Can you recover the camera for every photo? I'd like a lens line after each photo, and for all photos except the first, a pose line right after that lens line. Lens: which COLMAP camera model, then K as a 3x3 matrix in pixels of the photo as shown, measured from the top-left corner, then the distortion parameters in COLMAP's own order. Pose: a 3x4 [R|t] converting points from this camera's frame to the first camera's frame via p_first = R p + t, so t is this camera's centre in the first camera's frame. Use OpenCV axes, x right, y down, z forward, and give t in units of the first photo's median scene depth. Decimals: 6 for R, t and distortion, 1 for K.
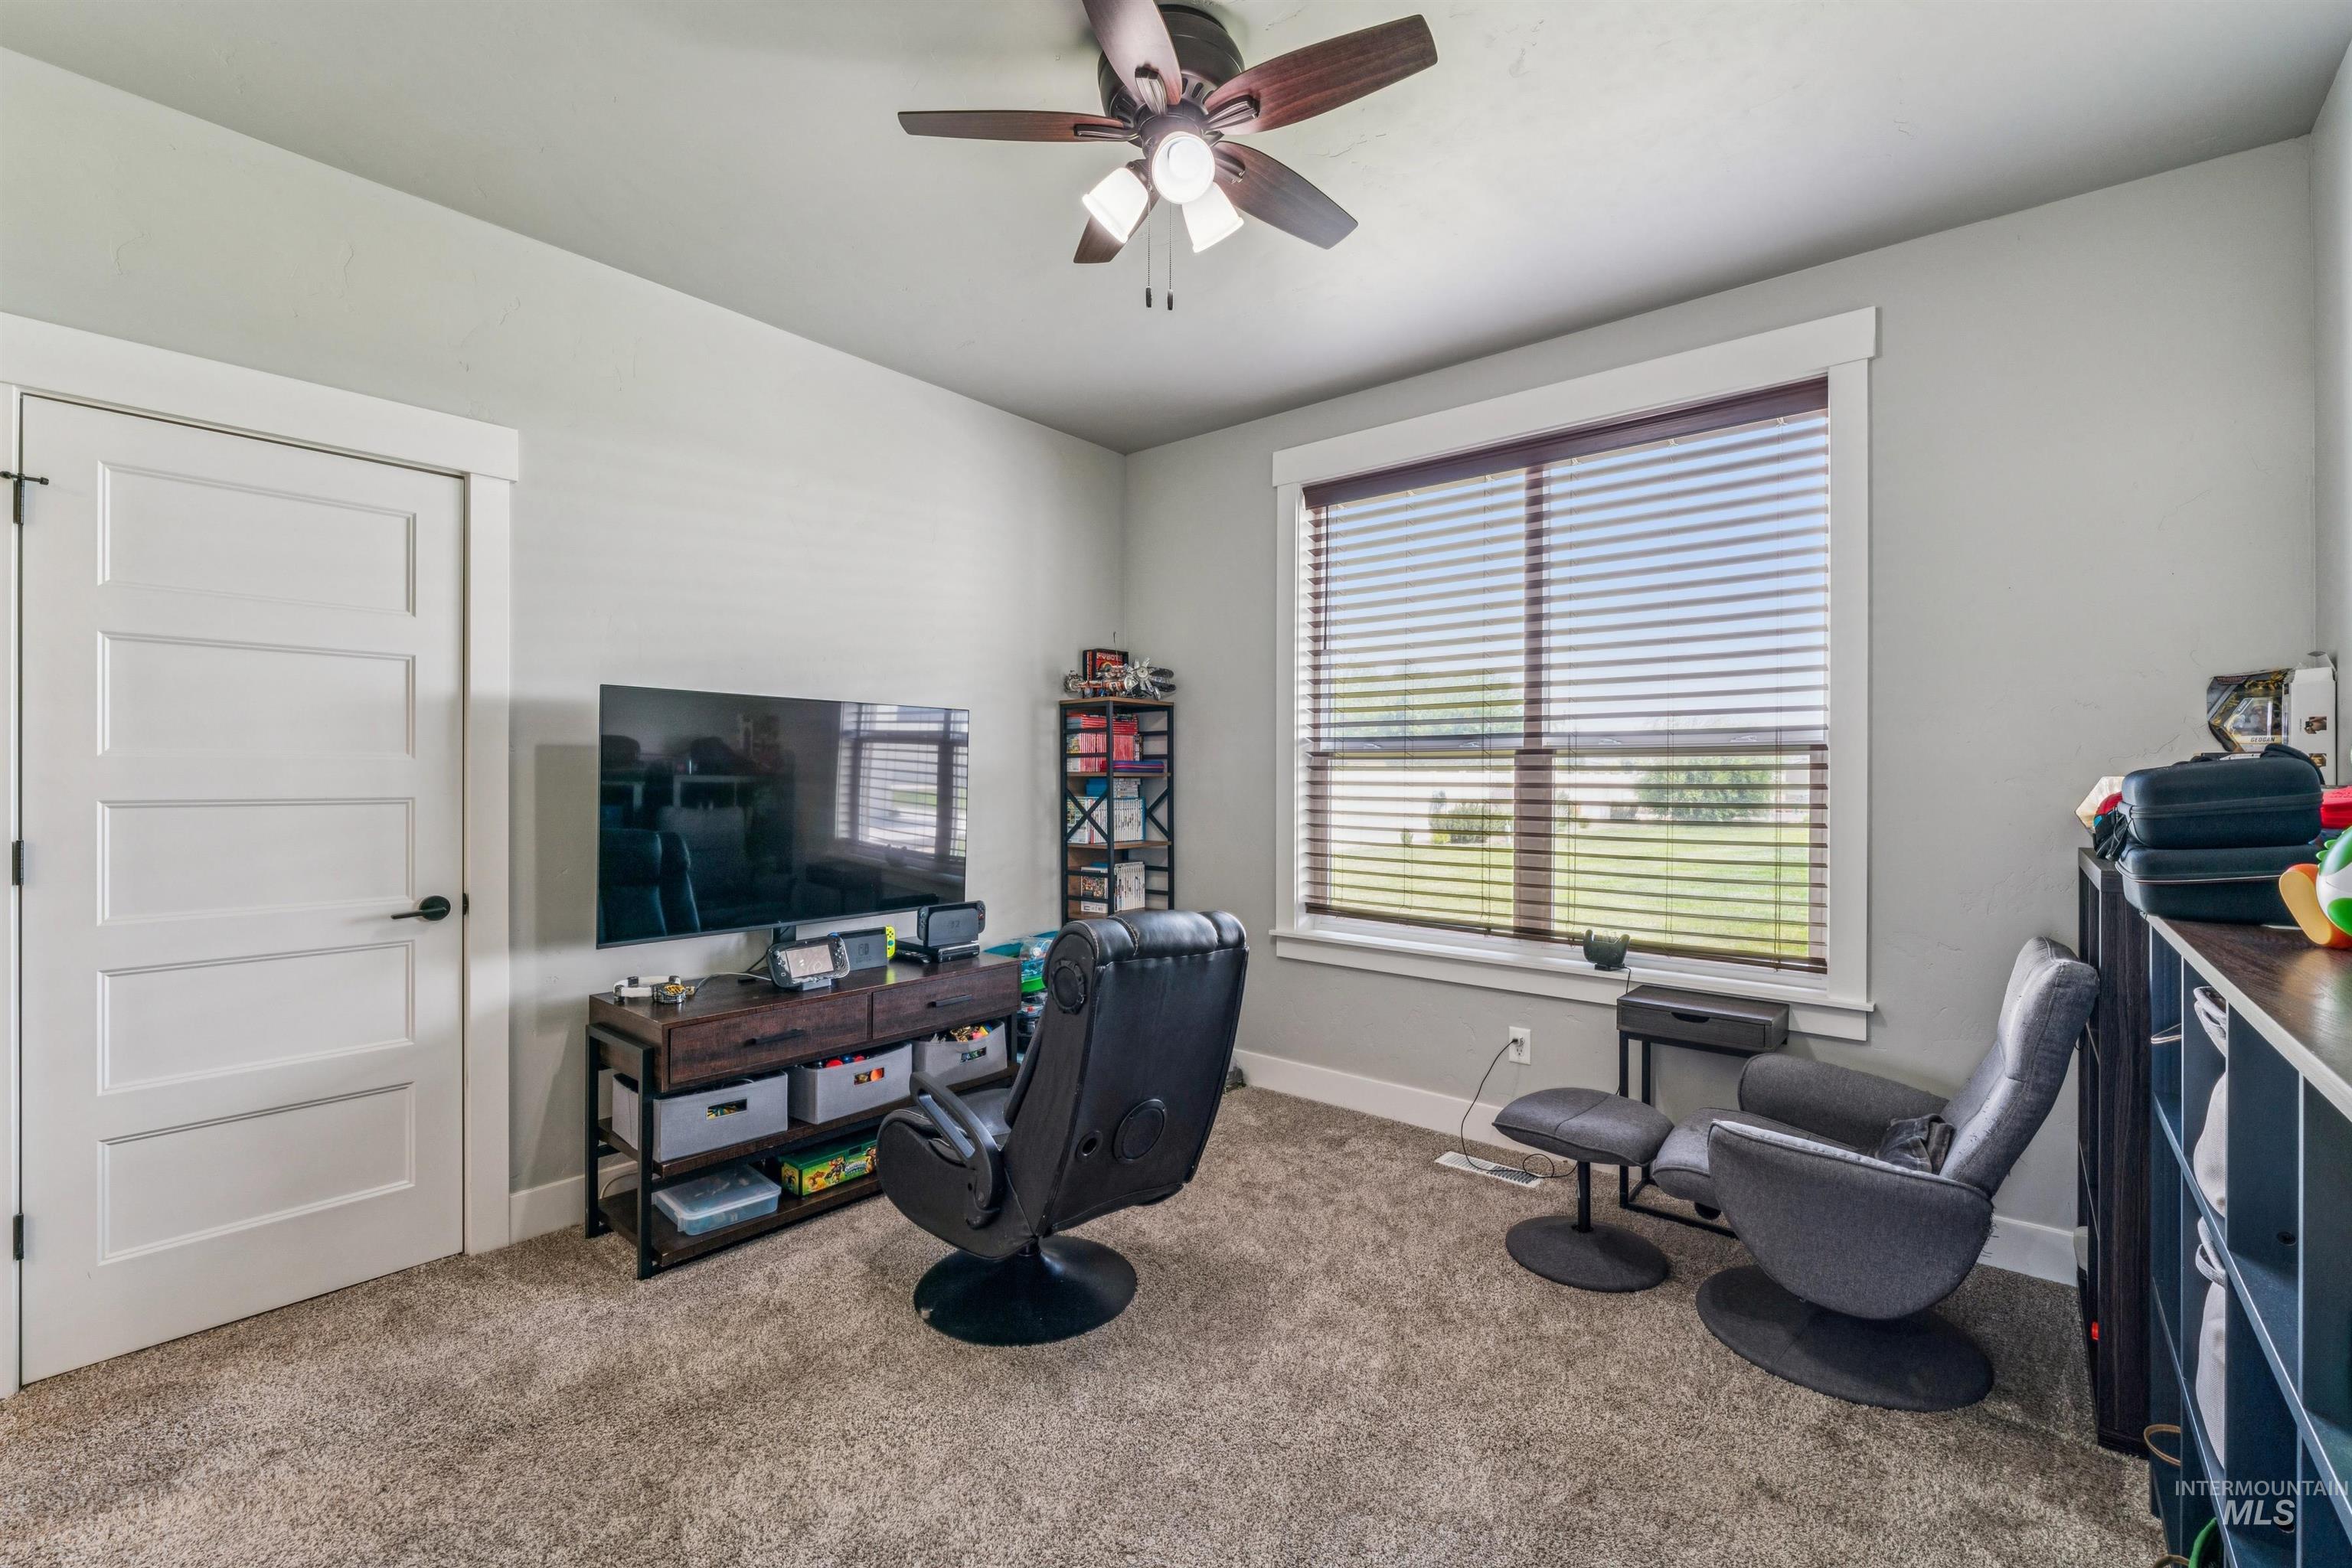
lens RADIAL K [[1002.9, 0, 1176.0], [0, 1002.9, 784.0], [0, 0, 1]] dist [0.000794, 0.000120]
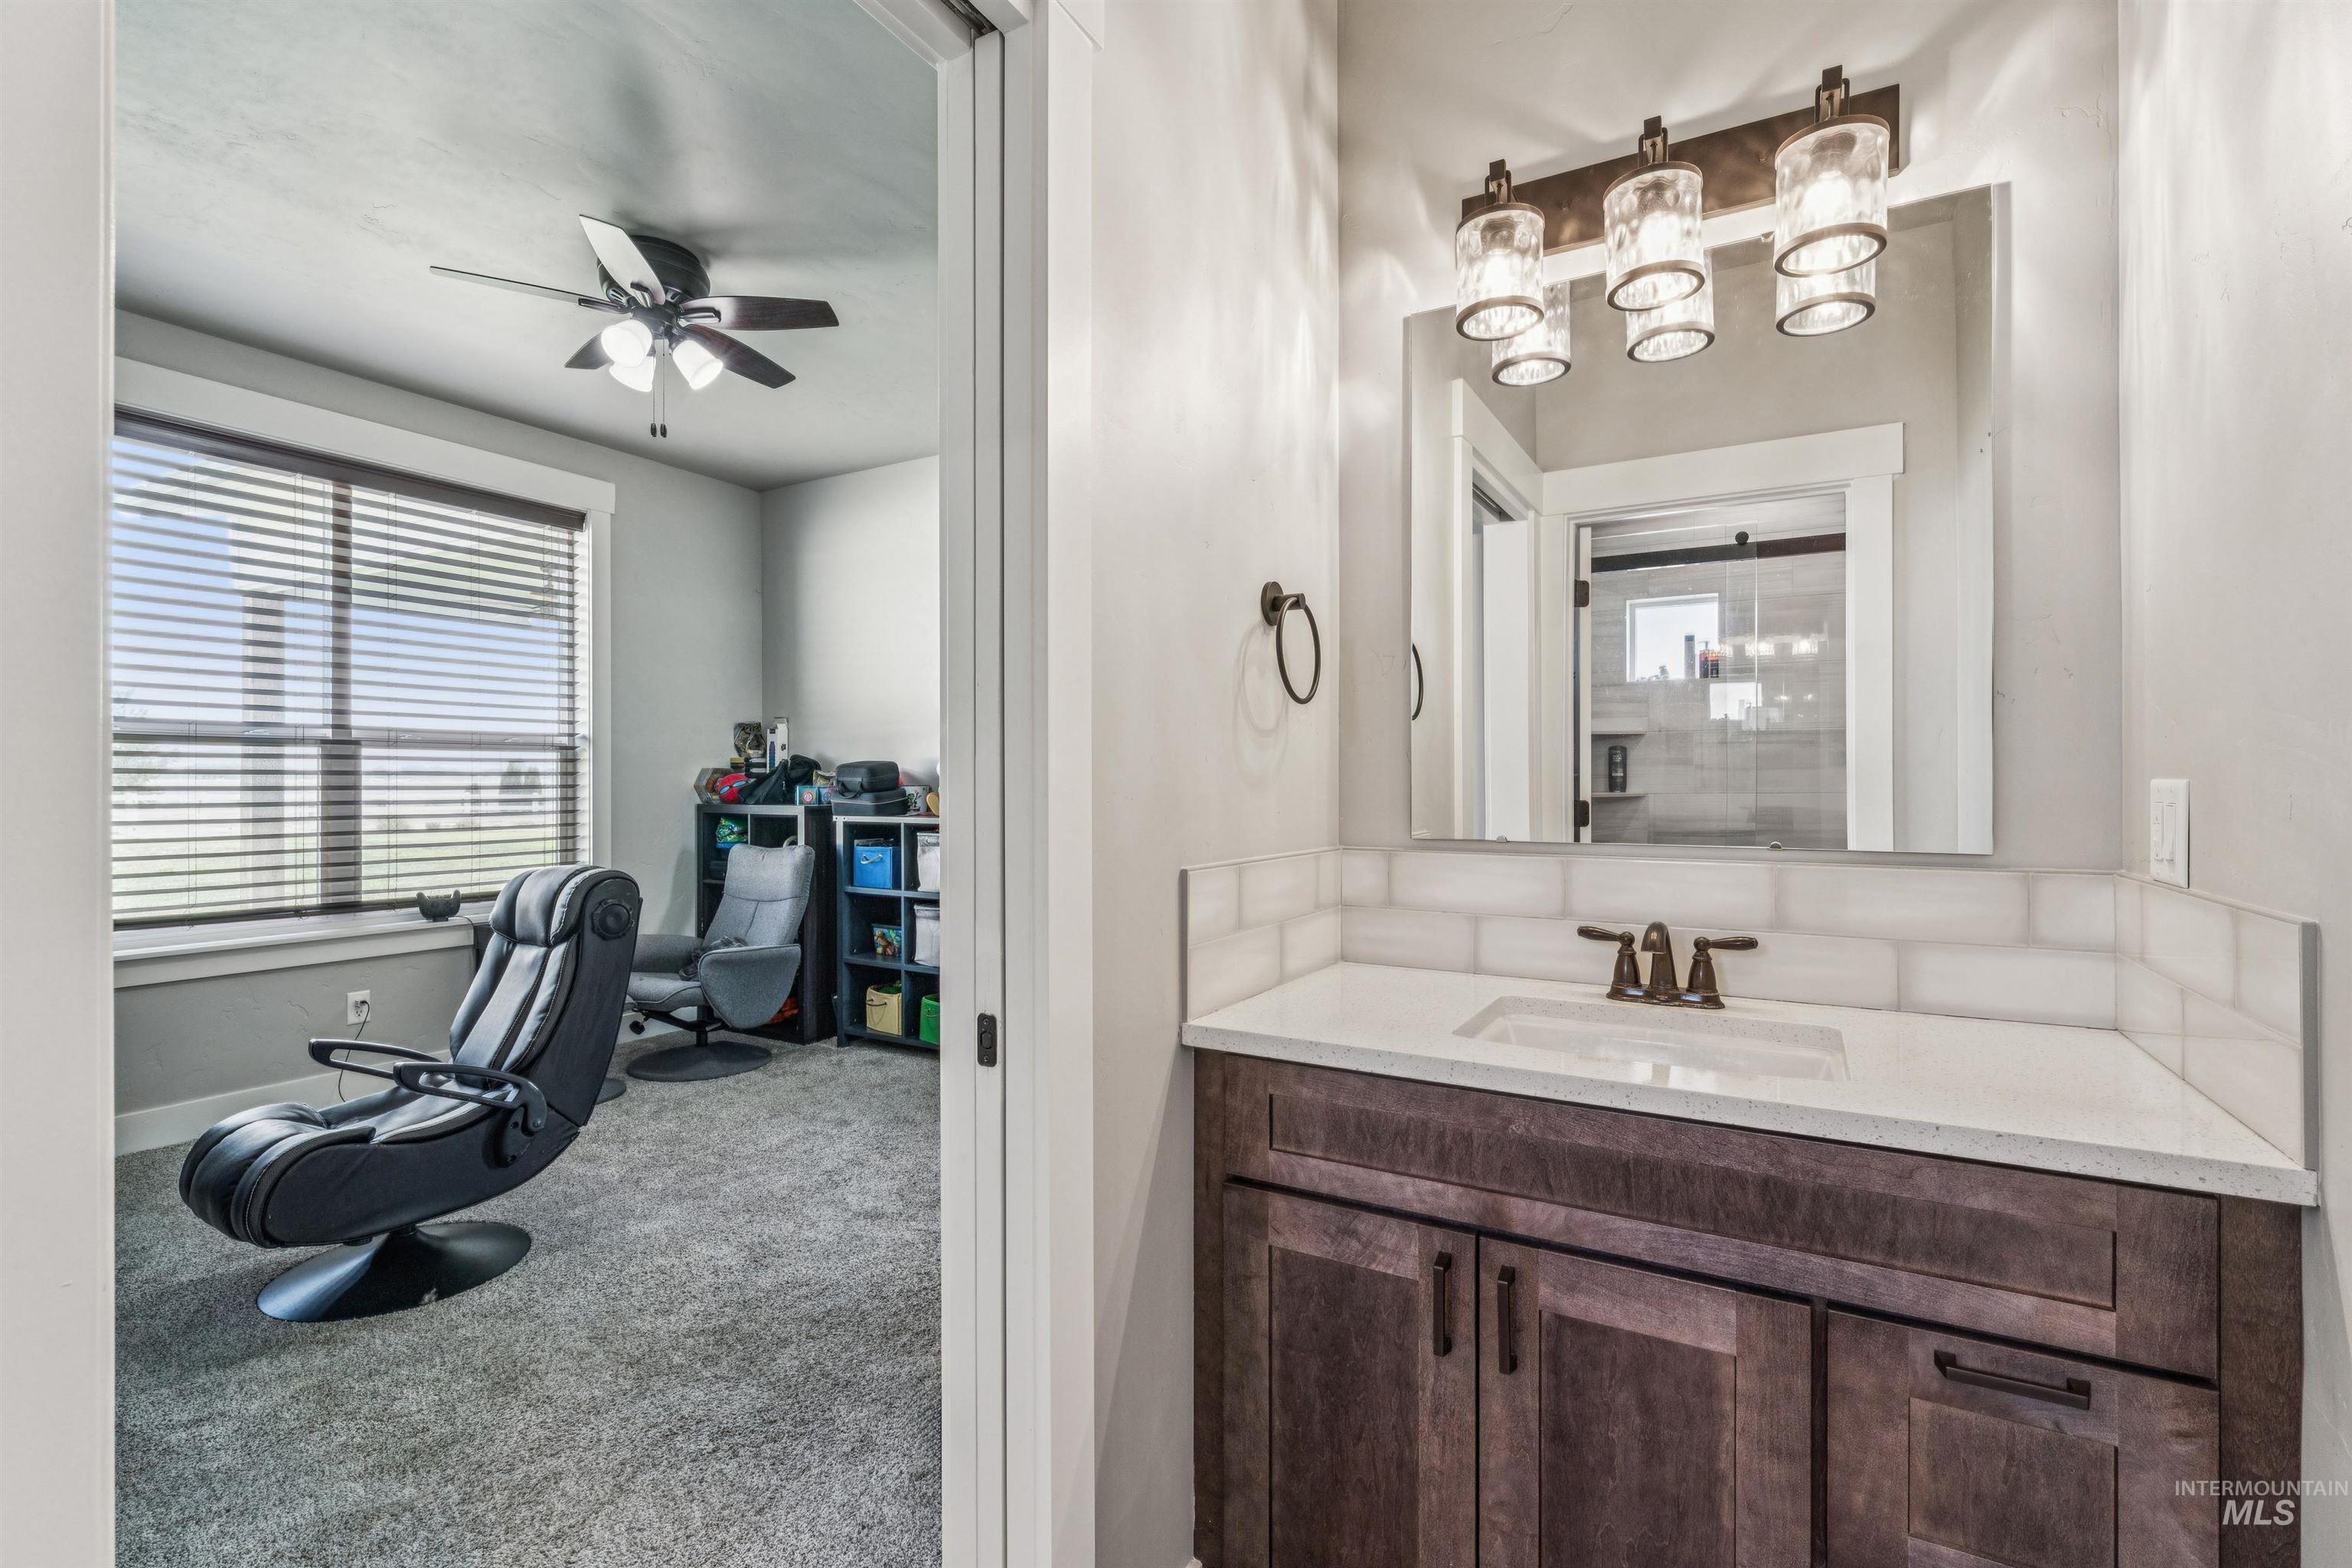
lens RADIAL K [[1056.2, 0, 1176.6], [0, 1056.2, 775.0], [0, 0, 1]] dist [-0.003715, 0.000184]
pose [[-0.171551, 0.004457, 0.985165, -0.941720], [0.004885, 0.999981, -0.003673, 0.012633], [-0.985163, 0.004182, -0.171569, 0.301385]]
